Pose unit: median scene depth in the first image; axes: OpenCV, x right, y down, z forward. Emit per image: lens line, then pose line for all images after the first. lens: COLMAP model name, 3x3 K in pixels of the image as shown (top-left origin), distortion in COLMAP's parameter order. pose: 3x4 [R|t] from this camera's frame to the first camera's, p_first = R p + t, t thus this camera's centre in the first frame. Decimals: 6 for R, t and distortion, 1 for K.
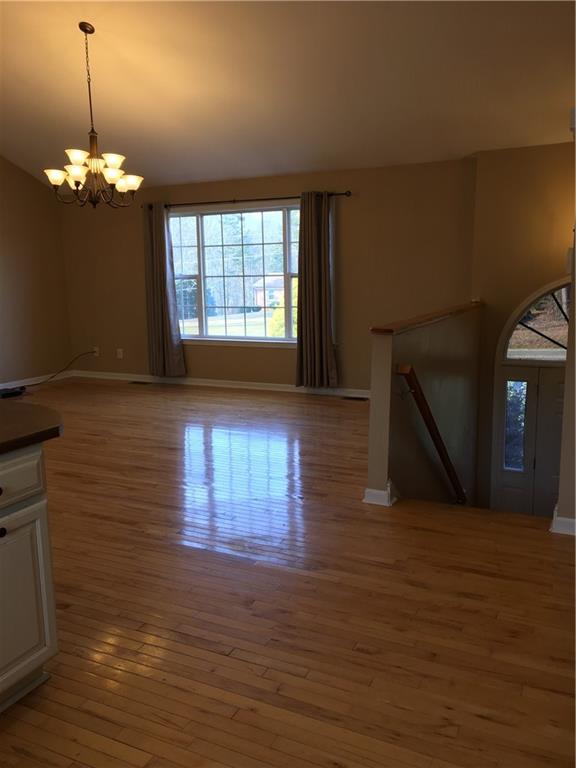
lens RADIAL K [[647.2, 0, 285.2], [0, 647.2, 382.1], [0, 0, 1]] dist [0.040338, -0.051902]
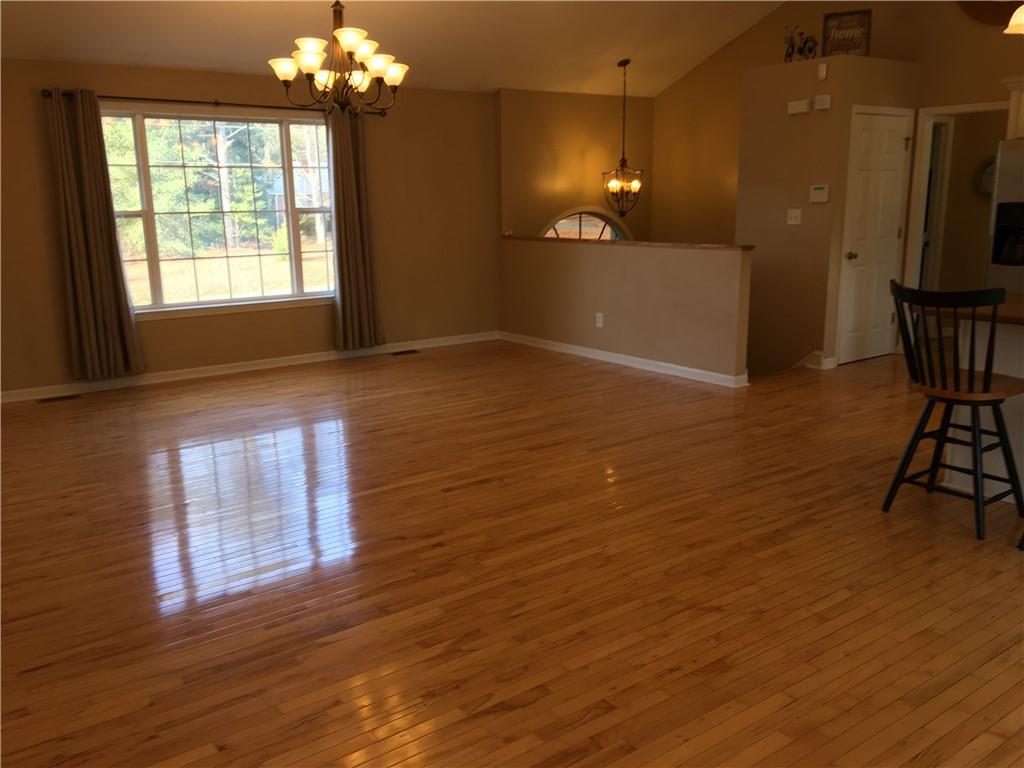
lens RADIAL K [[863.0, 0, 501.2], [0, 863.0, 382.9], [0, 0, 1]] dist [0.040338, -0.051902]
pose [[0.455506, -0.178676, 0.872118, -0.799422], [0.150053, 0.981044, 0.122620, -0.054246], [-0.877495, 0.075010, 0.473683, 0.318173]]
